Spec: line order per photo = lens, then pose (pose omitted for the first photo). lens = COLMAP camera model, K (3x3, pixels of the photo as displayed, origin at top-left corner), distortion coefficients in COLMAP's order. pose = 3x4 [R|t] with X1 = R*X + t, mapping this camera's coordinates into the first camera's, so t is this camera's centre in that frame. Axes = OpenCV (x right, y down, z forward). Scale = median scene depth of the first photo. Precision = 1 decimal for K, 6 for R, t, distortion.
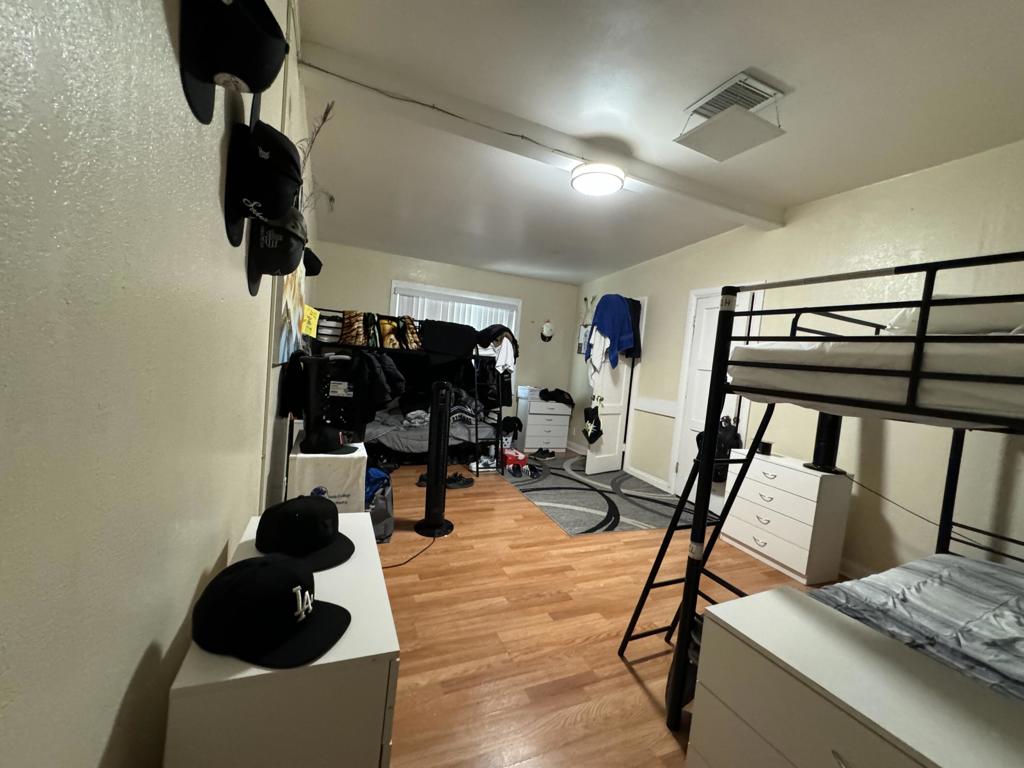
lens RADIAL K [[409.5, 0, 514.8], [0, 409.5, 381.4], [0, 0, 1]] dist [-0.001895, 0.000821]
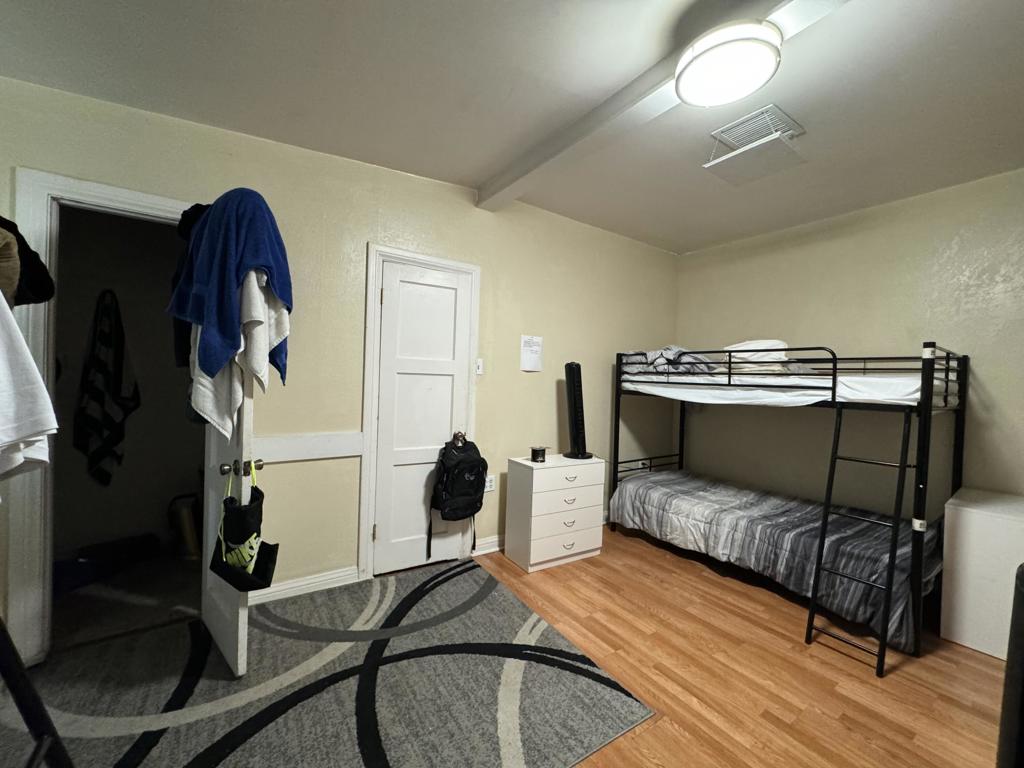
lens RADIAL K [[409.5, 0, 512.9], [0, 409.5, 384.0], [0, 0, 1]] dist [-0.001895, 0.000821]
pose [[-0.176660, -0.112894, 0.977776, -0.268992], [0.007430, 0.993219, 0.116019, -0.101735], [-0.984244, 0.027761, -0.174623, 1.111709]]
